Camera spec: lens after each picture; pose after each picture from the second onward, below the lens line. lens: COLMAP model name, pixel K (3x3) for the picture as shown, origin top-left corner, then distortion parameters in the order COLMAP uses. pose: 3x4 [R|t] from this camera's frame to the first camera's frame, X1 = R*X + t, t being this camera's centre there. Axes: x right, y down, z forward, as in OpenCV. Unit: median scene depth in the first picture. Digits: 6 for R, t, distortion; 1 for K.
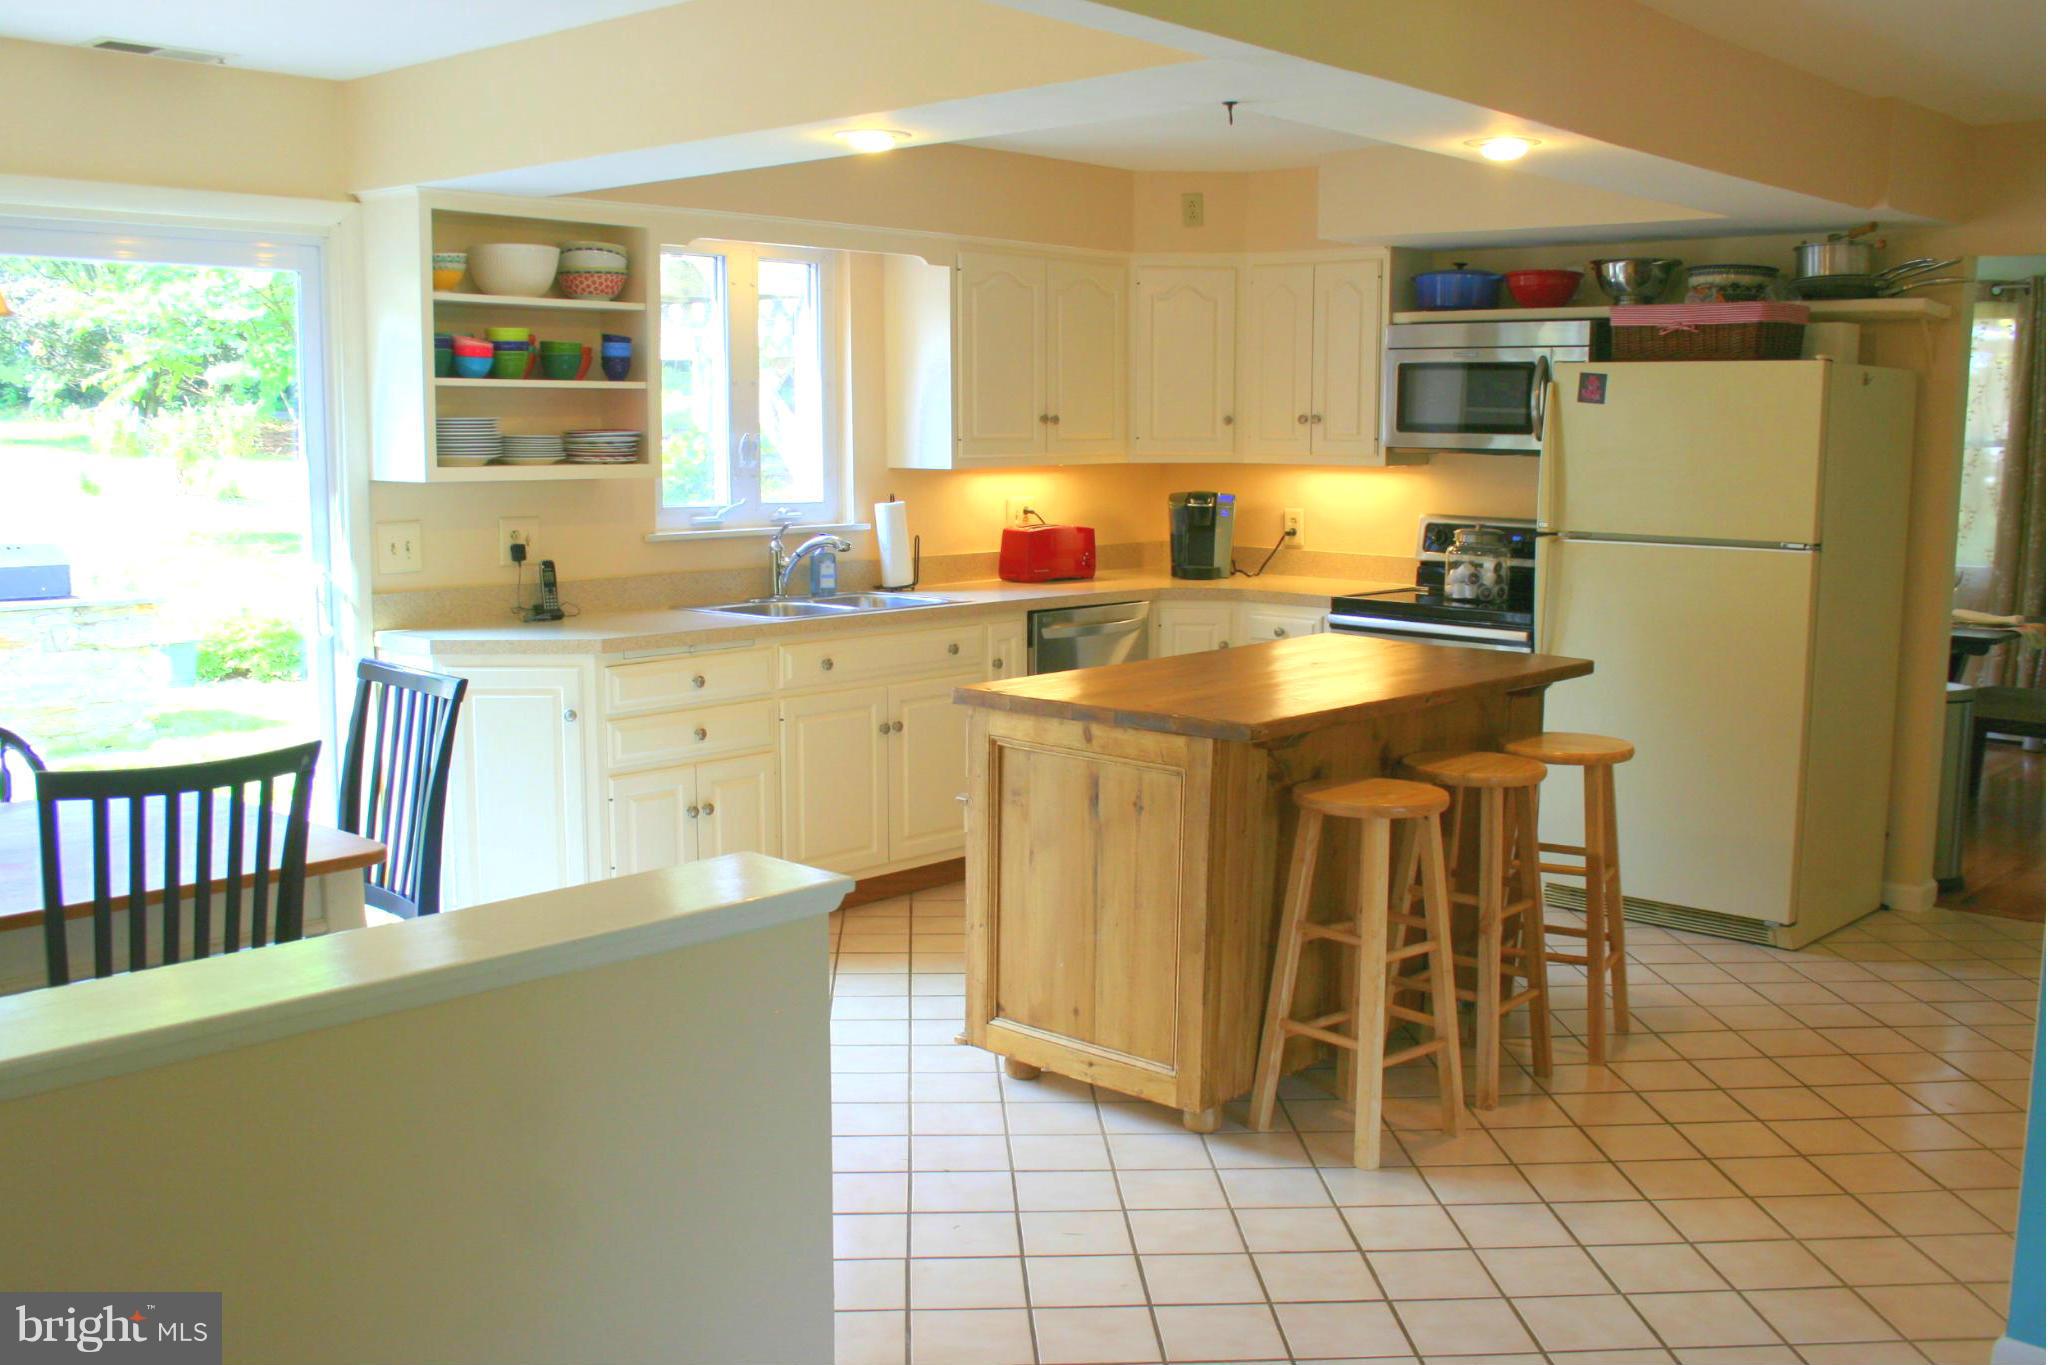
lens RADIAL K [[1748.5, 0, 1024.0], [0, 1748.5, 682.5], [0, 0, 1]] dist [-0.157013, 0.133867]
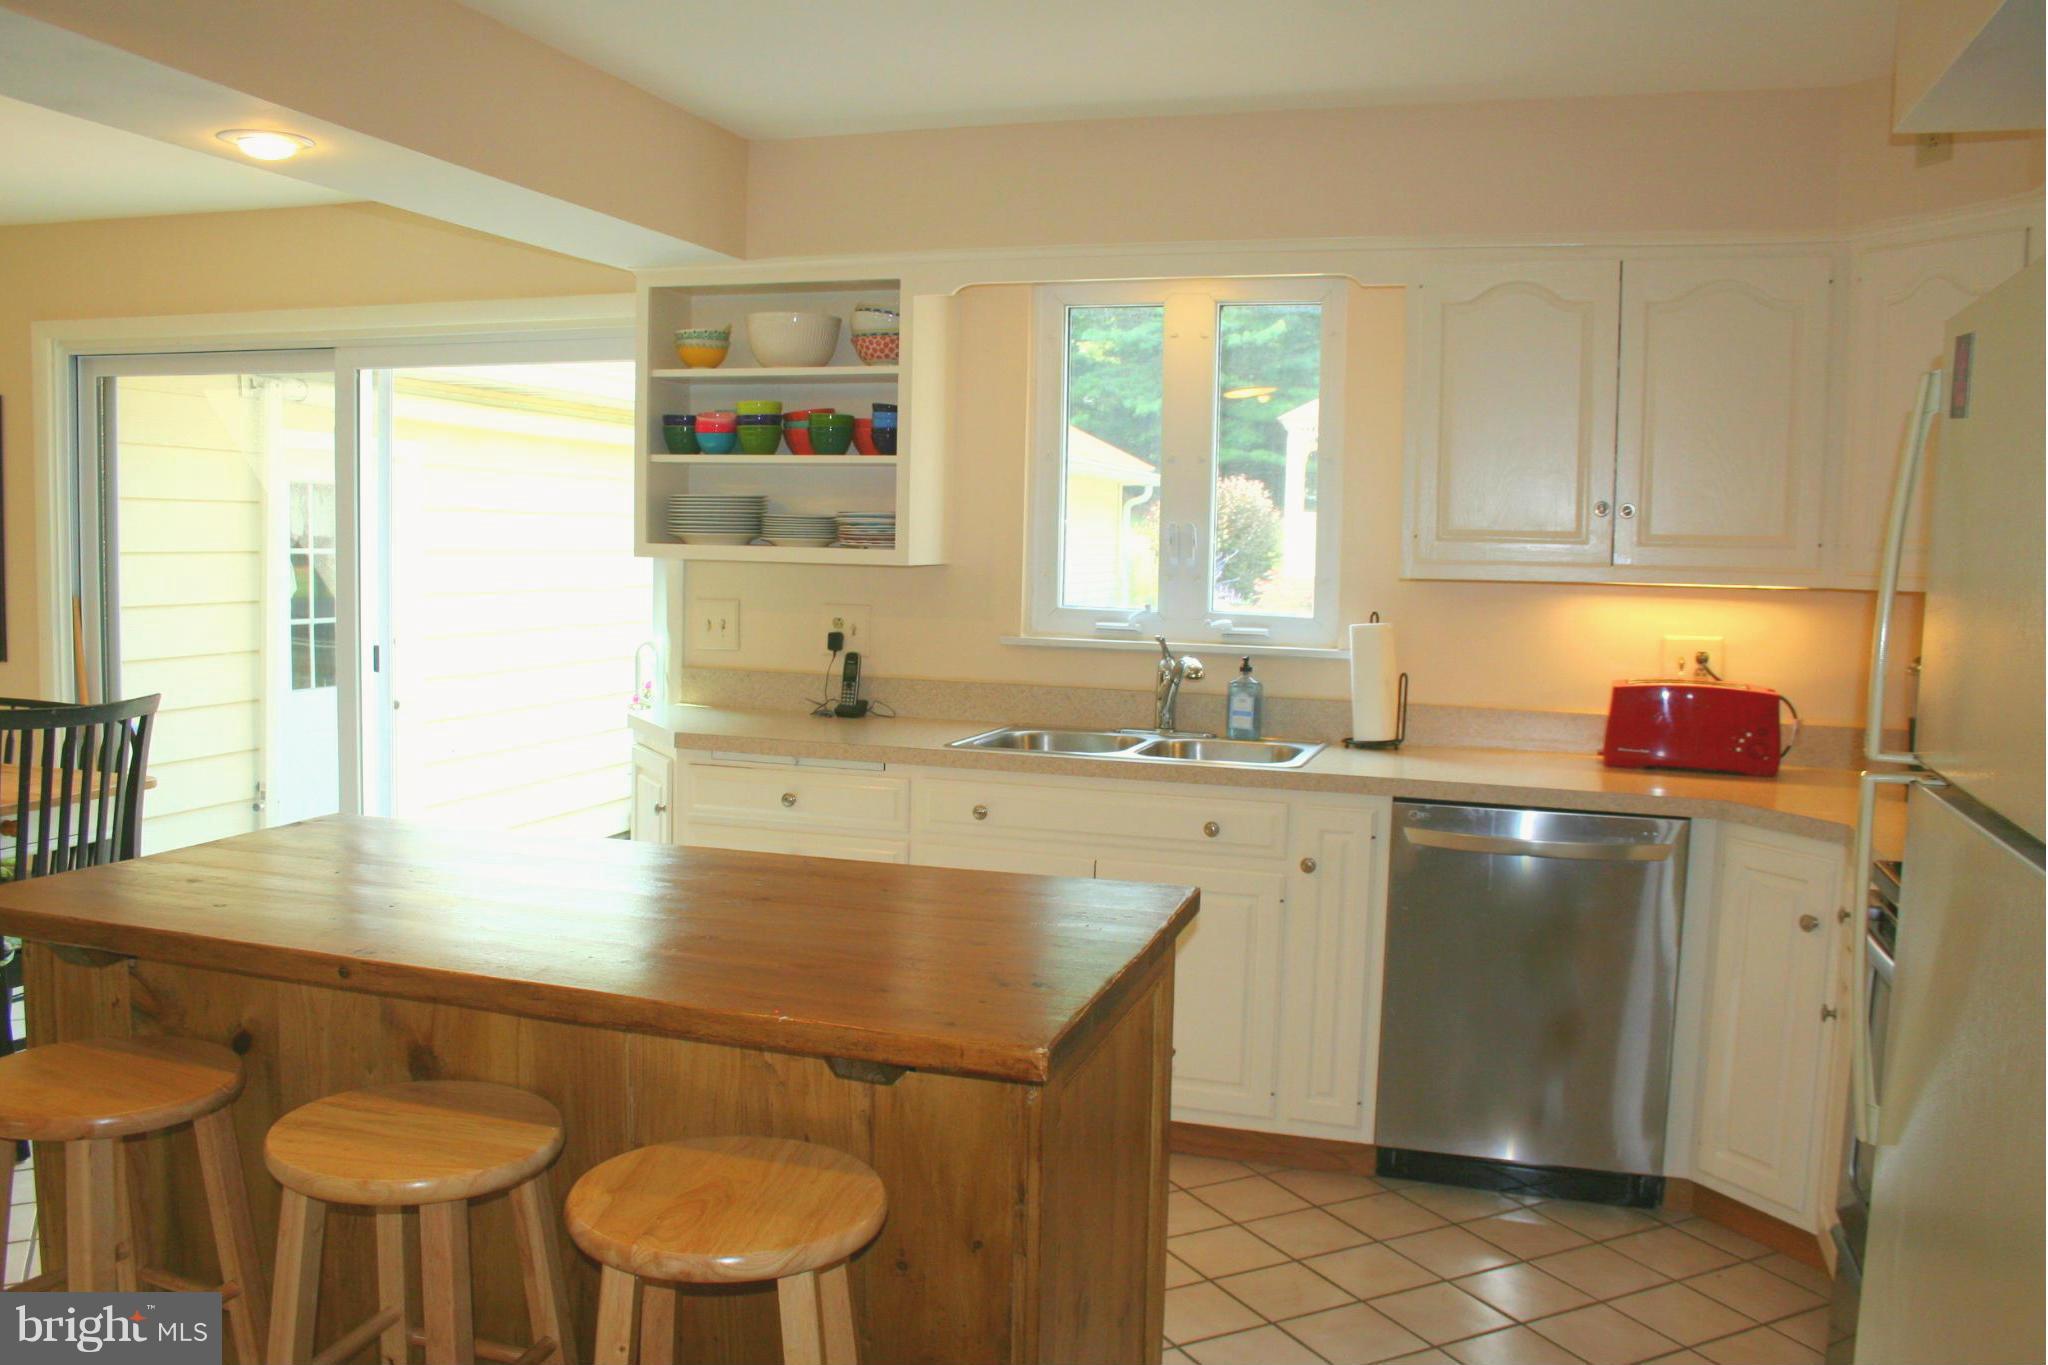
lens RADIAL K [[1748.5, 0, 1024.0], [0, 1748.5, 682.5], [0, 0, 1]] dist [-0.157013, 0.133867]
pose [[0.450650, 0.082539, -0.888877, 0.590472], [-0.146390, 0.989070, 0.017624, -0.084801], [0.880616, 0.122180, 0.457807, 0.660777]]
